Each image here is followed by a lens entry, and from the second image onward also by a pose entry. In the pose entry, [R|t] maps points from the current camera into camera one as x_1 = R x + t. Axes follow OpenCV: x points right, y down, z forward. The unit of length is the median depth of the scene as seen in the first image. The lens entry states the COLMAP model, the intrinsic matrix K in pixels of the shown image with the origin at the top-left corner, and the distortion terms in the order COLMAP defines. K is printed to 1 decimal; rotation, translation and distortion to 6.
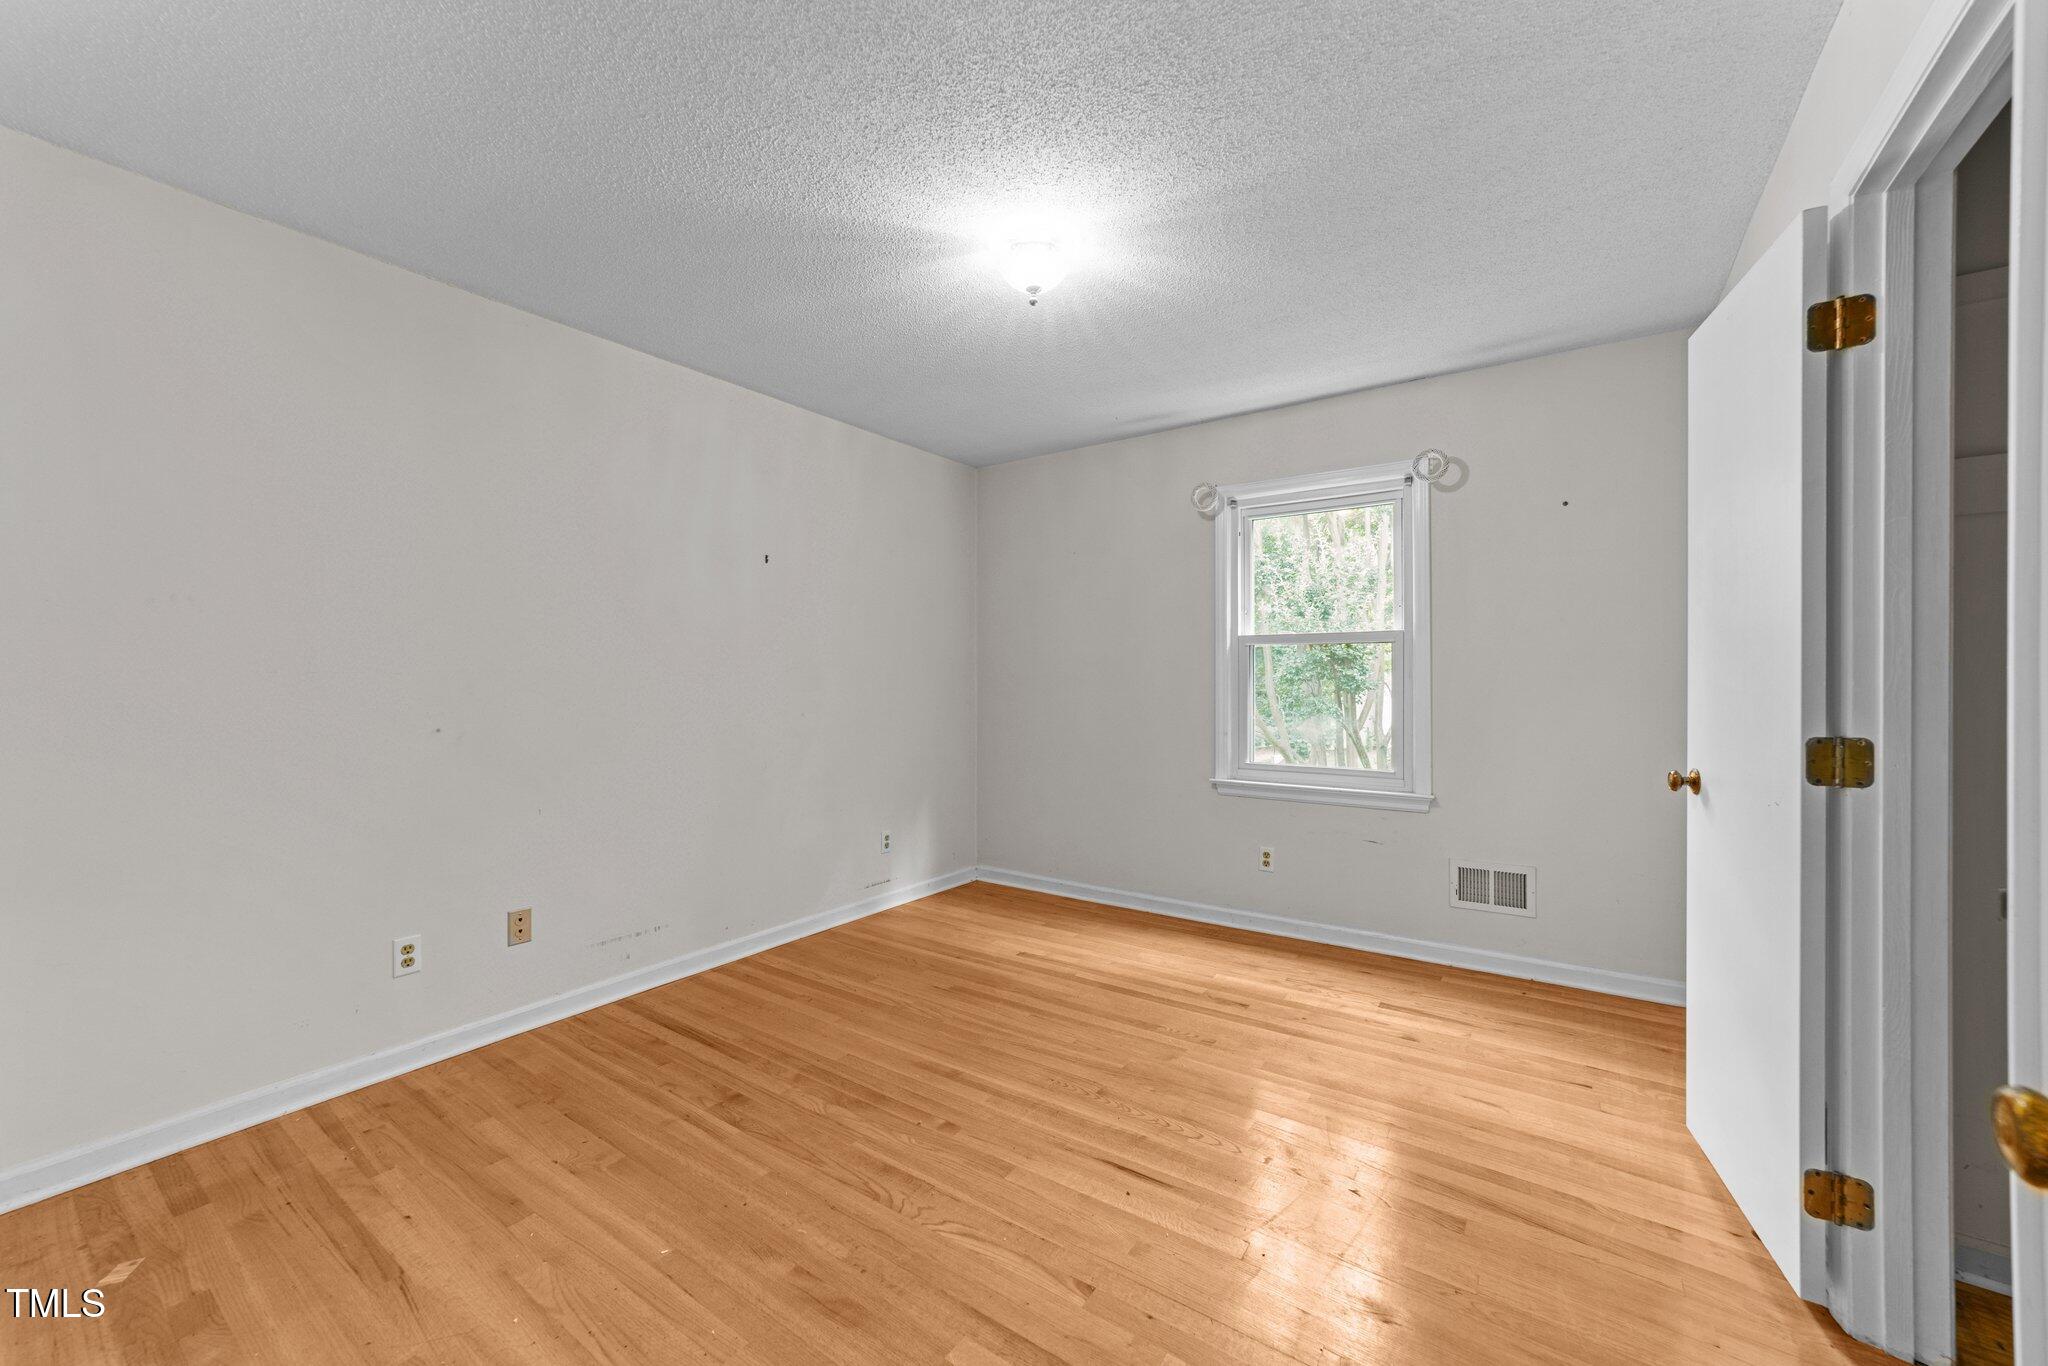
lens RADIAL K [[788.4, 0, 1037.2], [0, 788.4, 675.9], [0, 0, 1]] dist [-0.007448, 0.002969]
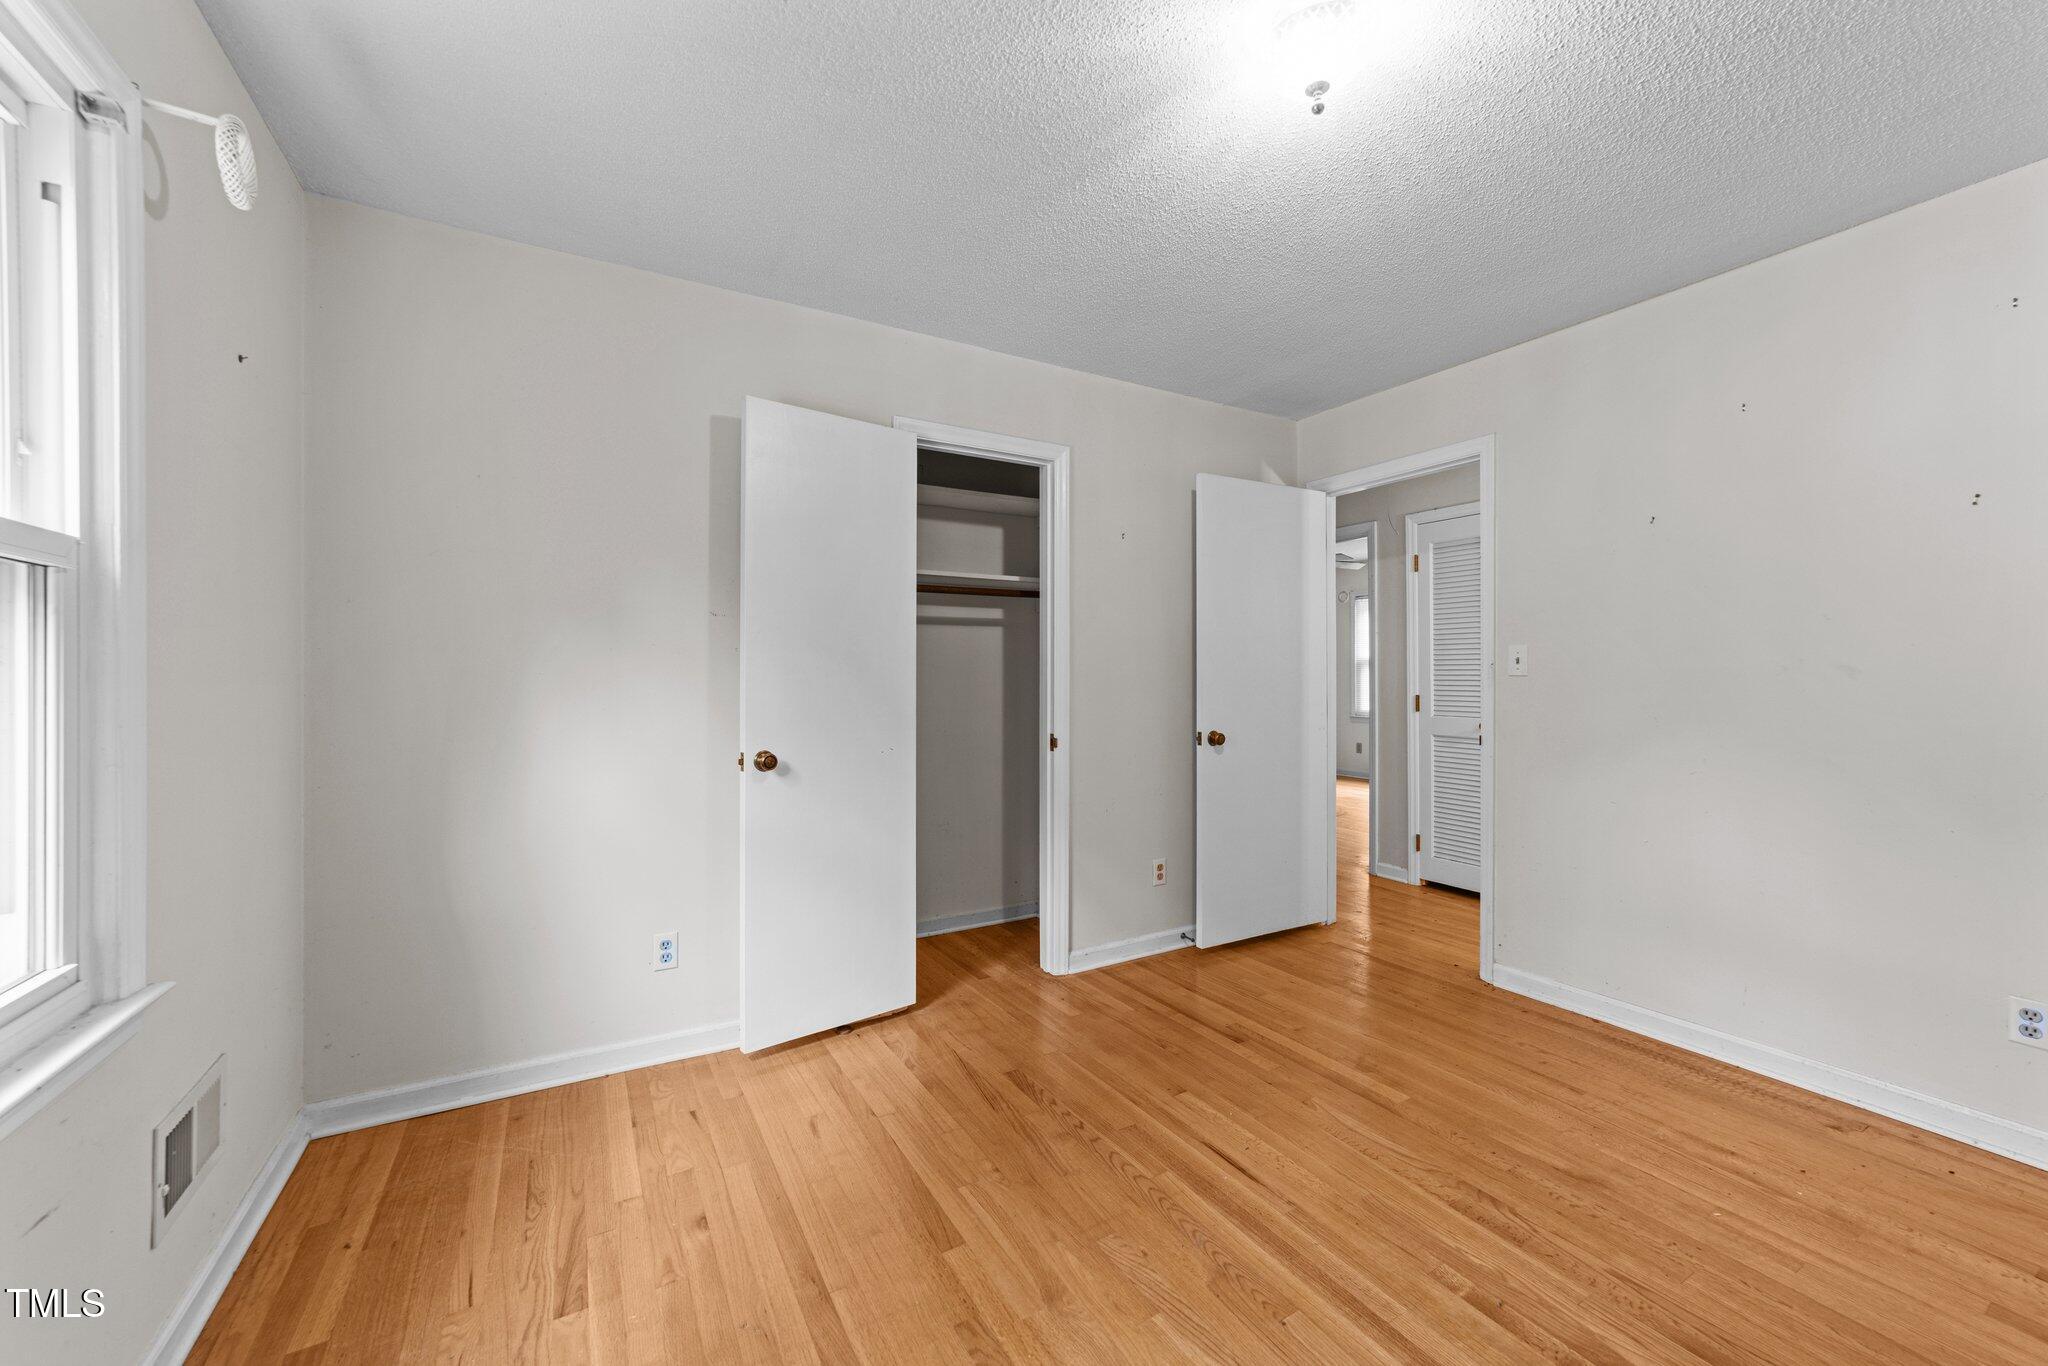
lens RADIAL K [[788.4, 0, 1028.5], [0, 788.4, 680.4], [0, 0, 1]] dist [-0.007448, 0.002969]
pose [[-0.891788, 0.000516, 0.452452, -0.071832], [0.004142, 0.999967, 0.007024, 0.000339], [-0.452434, 0.008138, -0.891761, 1.412772]]
